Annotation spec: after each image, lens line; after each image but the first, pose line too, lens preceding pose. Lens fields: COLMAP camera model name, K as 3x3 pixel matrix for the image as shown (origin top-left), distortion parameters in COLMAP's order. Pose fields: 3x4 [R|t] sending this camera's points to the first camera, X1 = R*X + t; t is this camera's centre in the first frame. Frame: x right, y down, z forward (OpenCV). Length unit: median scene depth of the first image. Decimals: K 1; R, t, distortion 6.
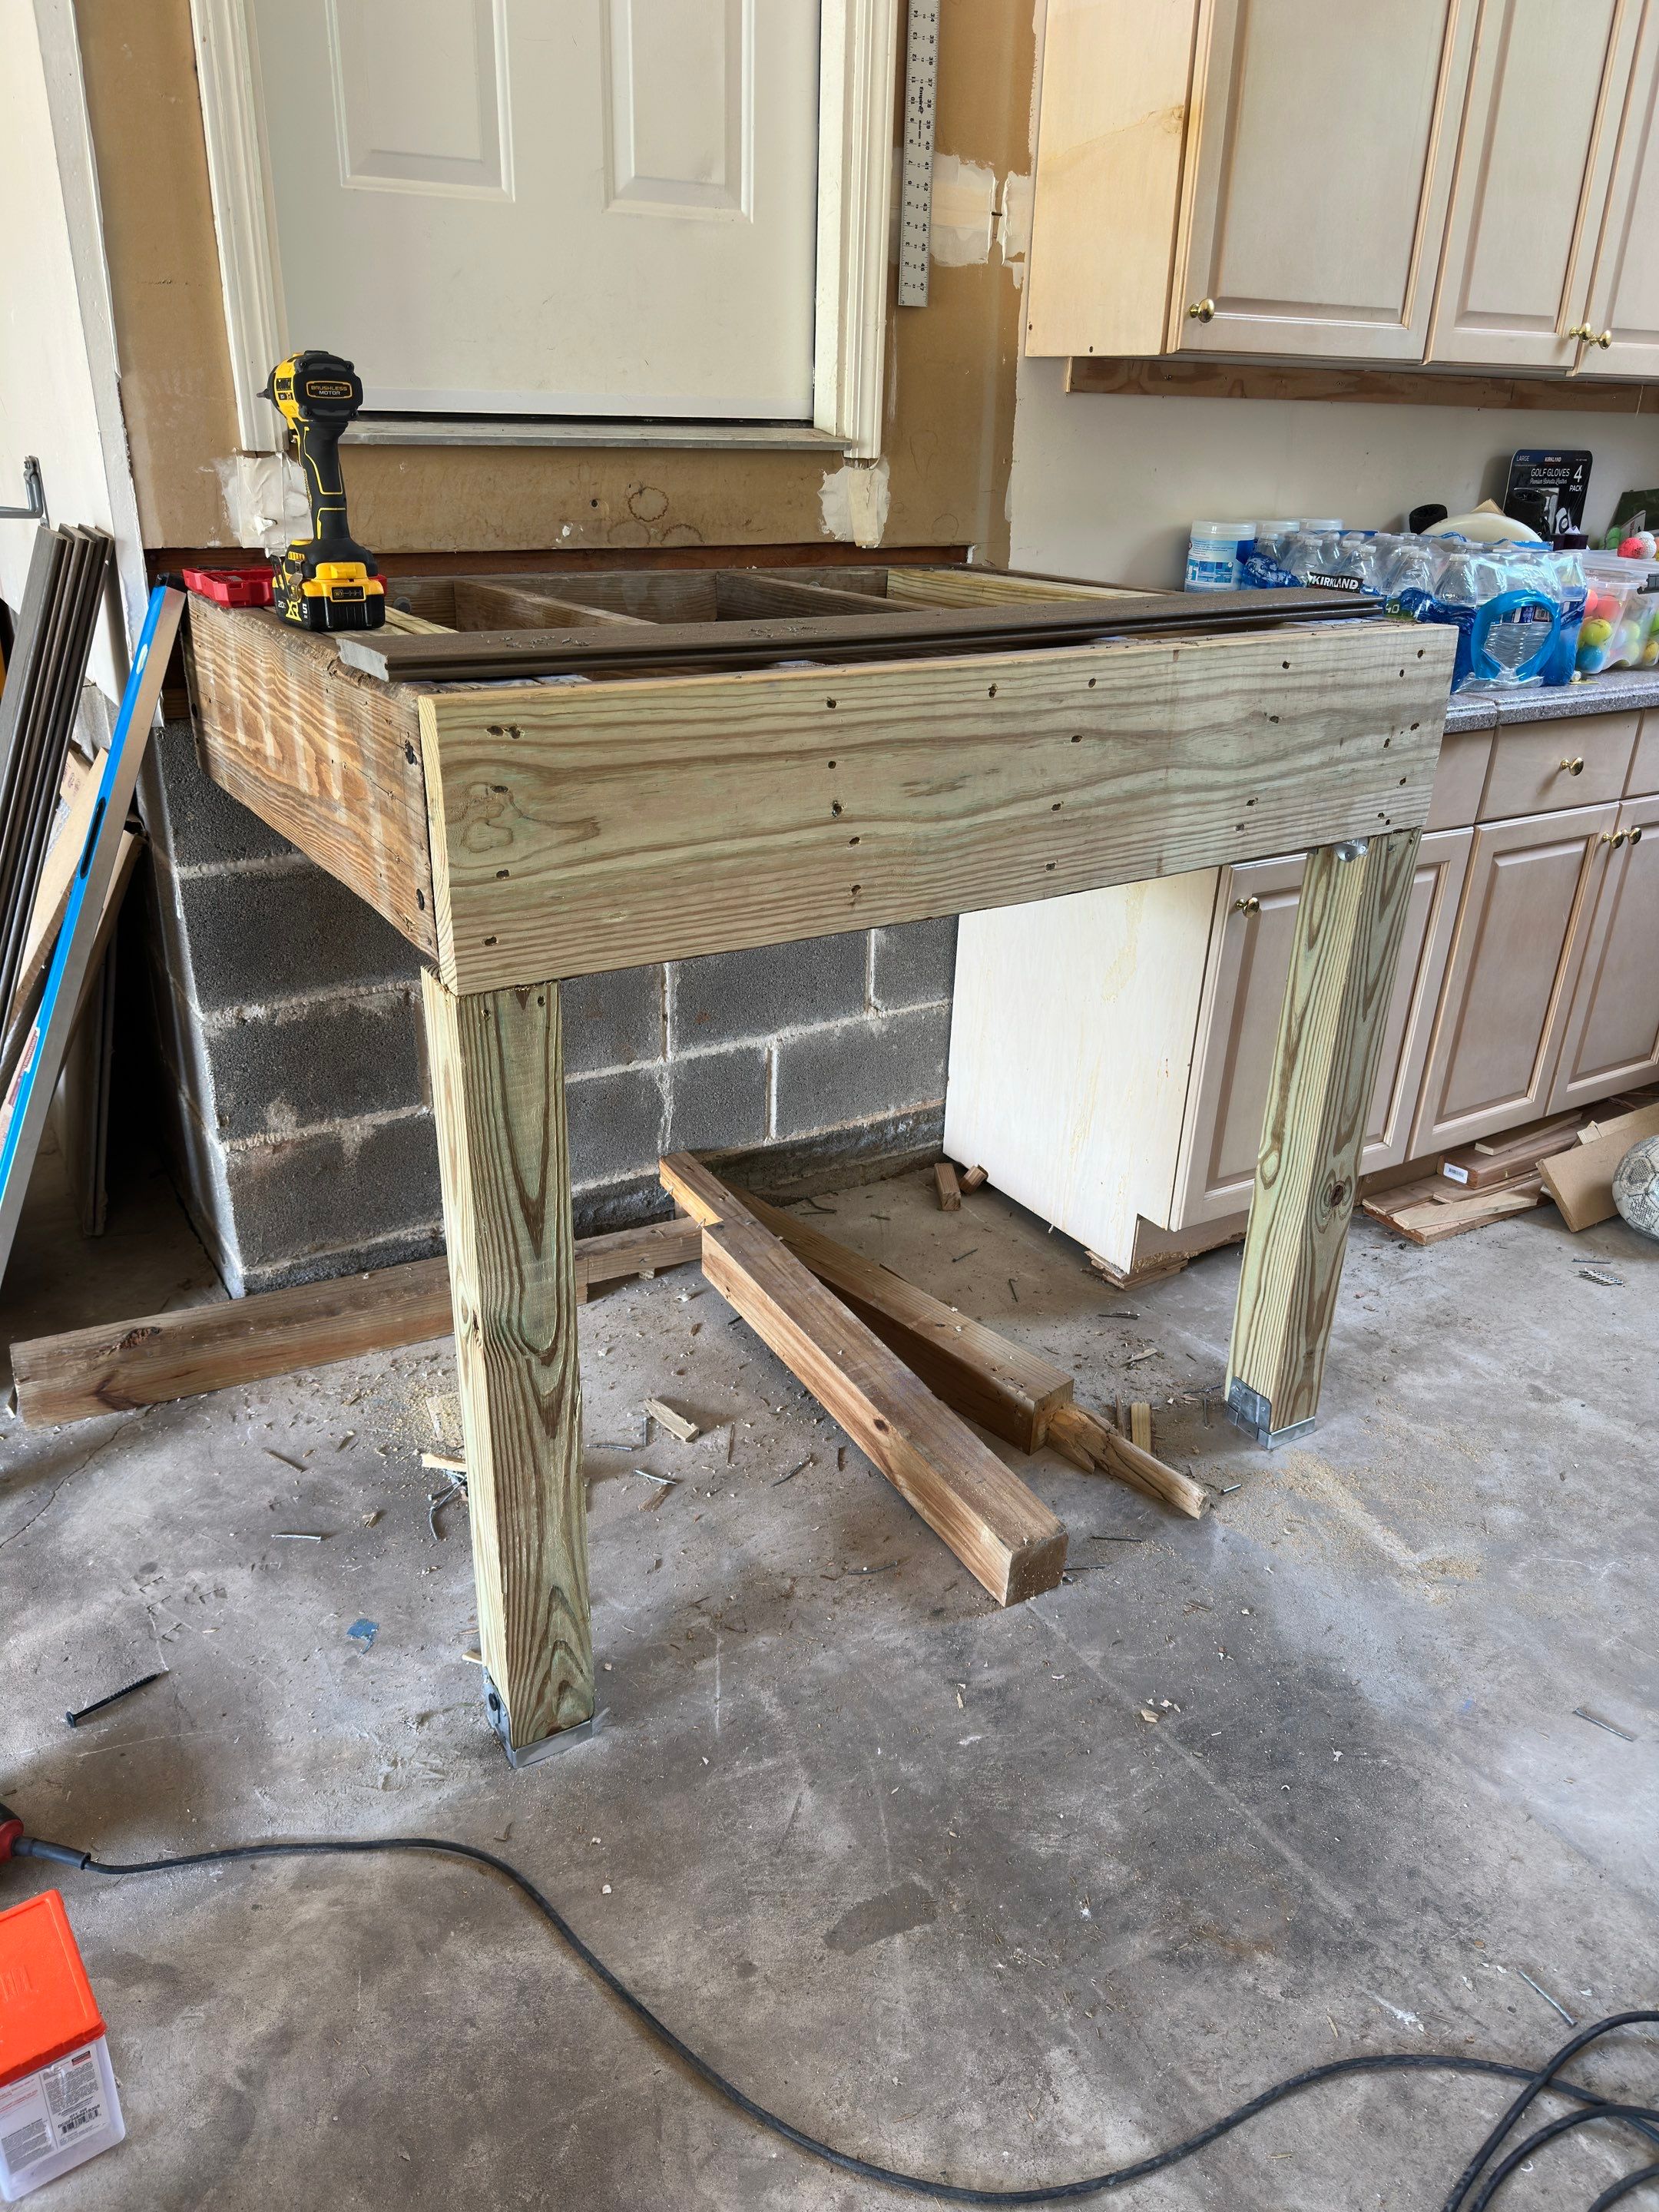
lens RADIAL K [[1556.4, 0, 830.8], [0, 1556.4, 1102.8], [0, 0, 1]] dist [0.046015, -0.047363]
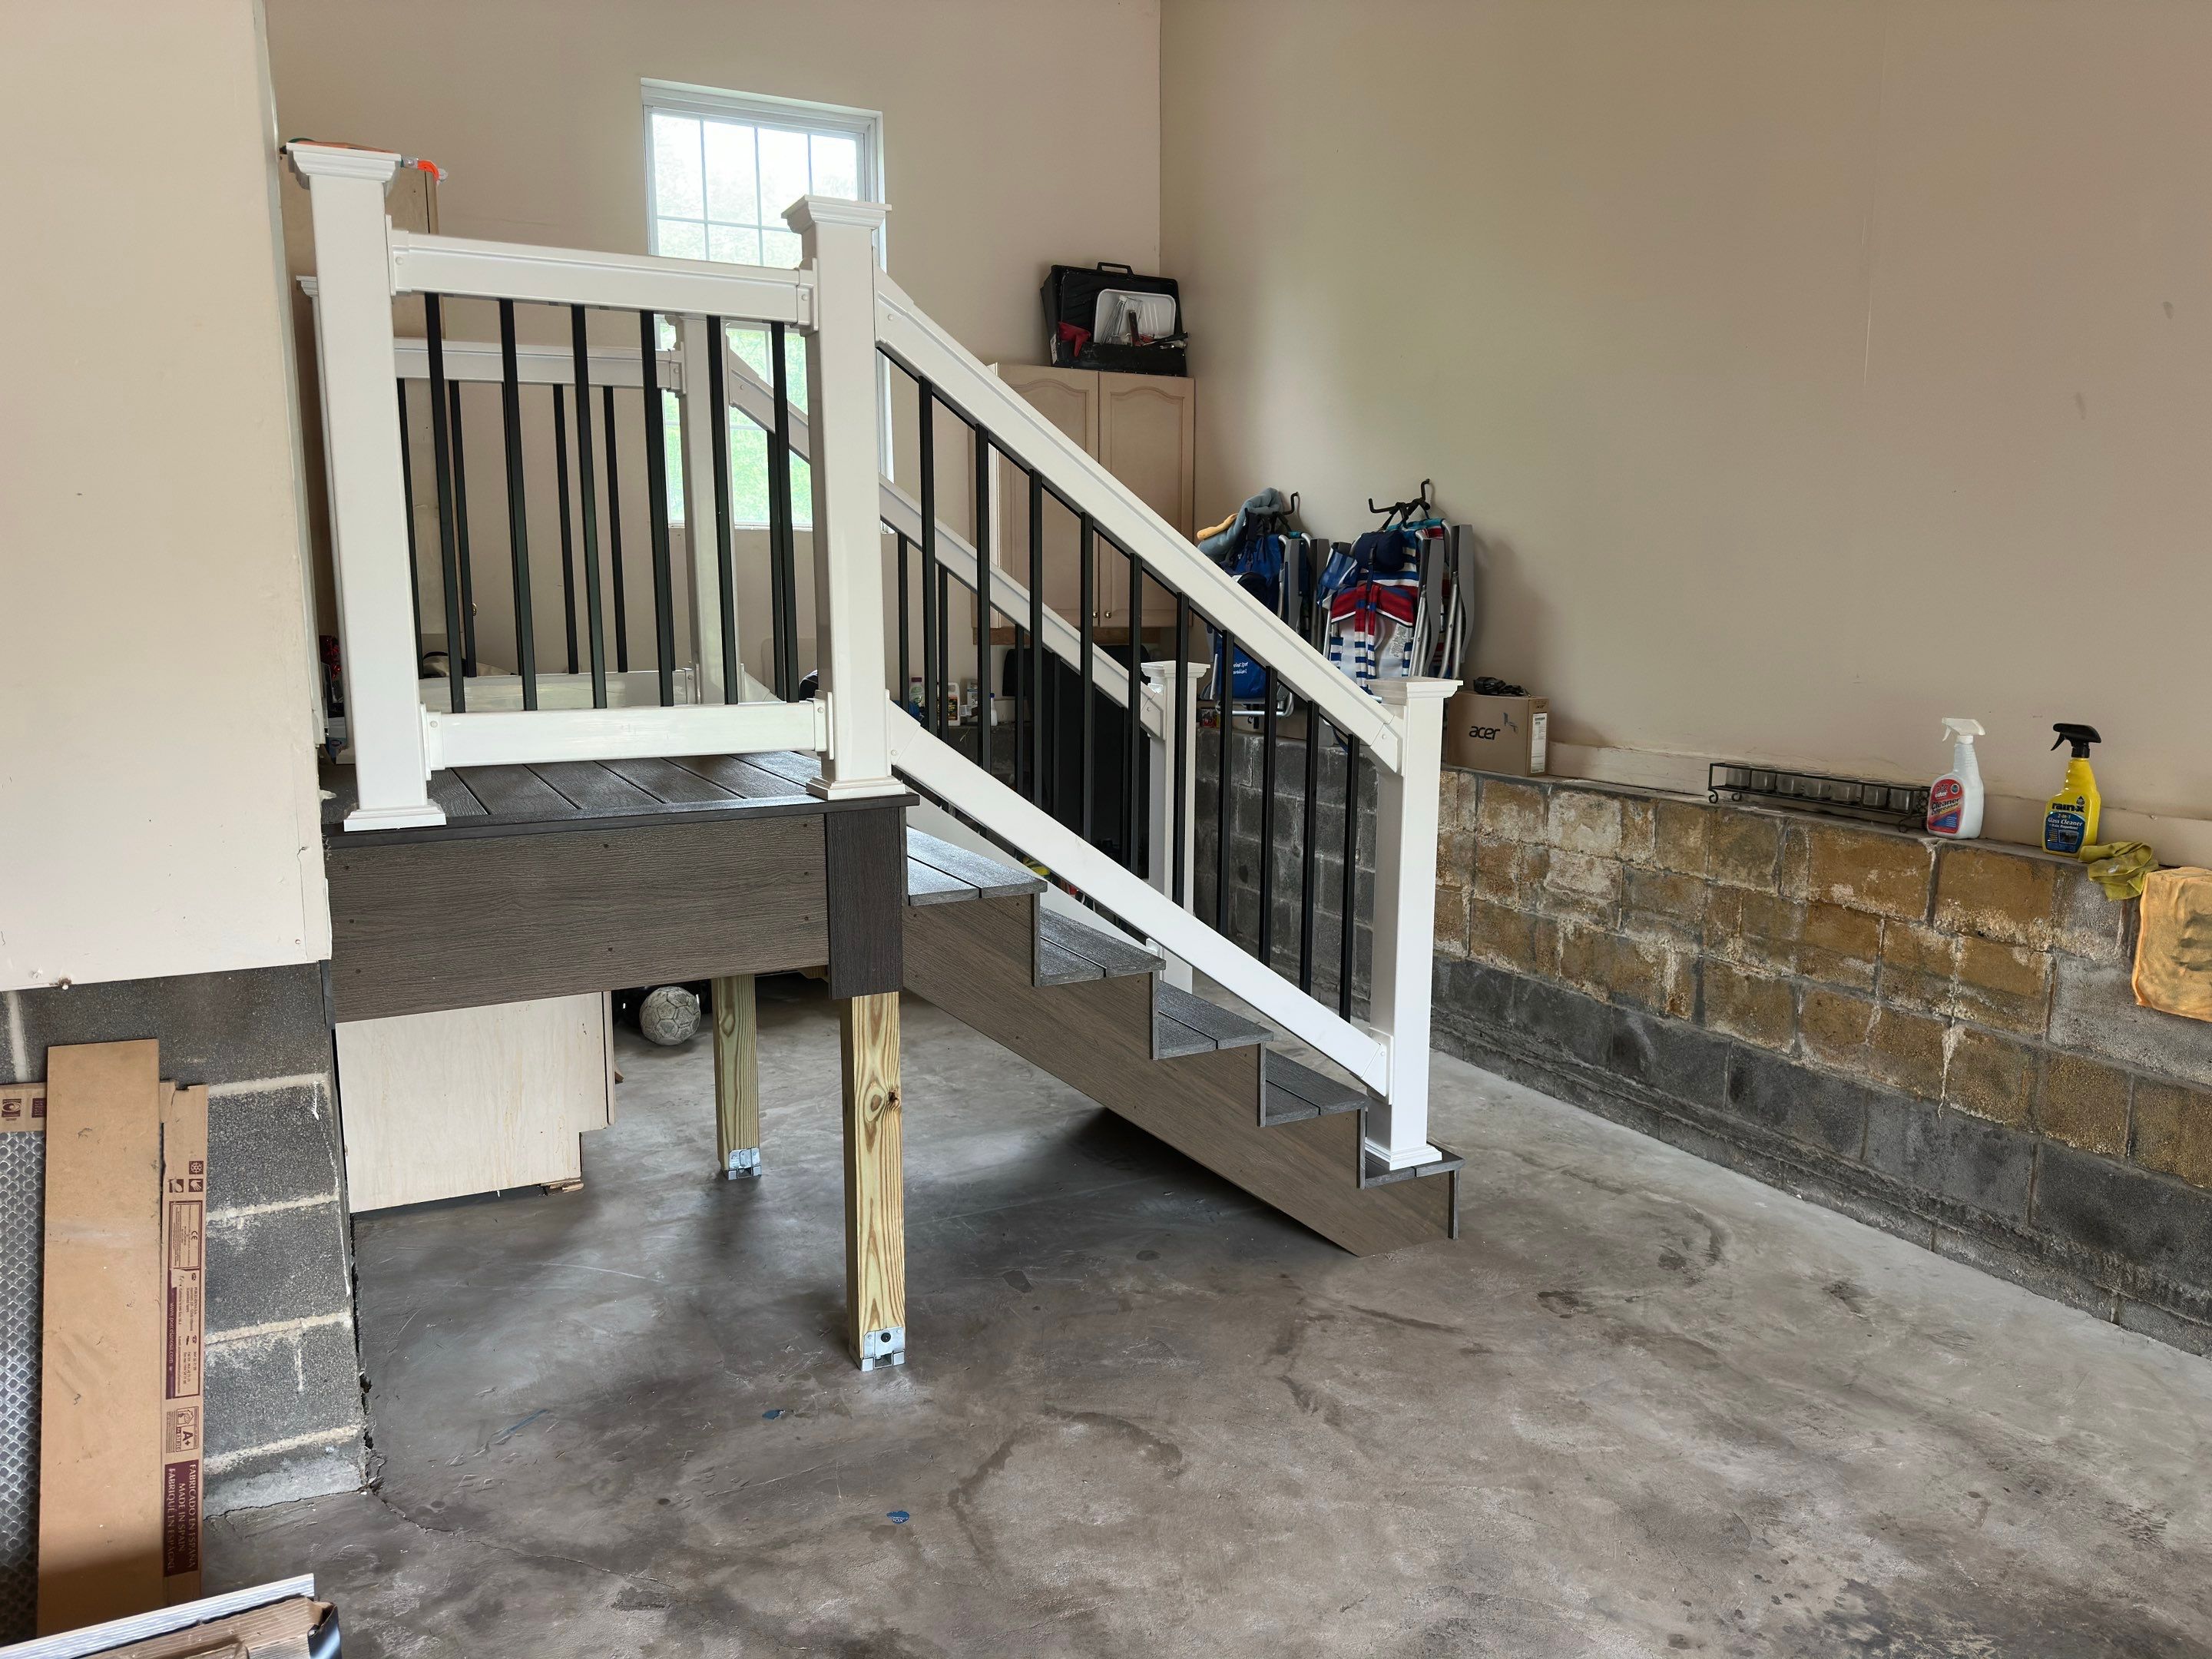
lens RADIAL K [[1556.4, 0, 1117.8], [0, 1556.4, 830.4], [0, 0, 1]] dist [0.046015, -0.047363]
pose [[0.092399, -0.180552, 0.979216, -1.206347], [0.407966, 0.903955, 0.128179, -0.179495], [-0.908309, 0.387643, 0.157184, 0.149685]]
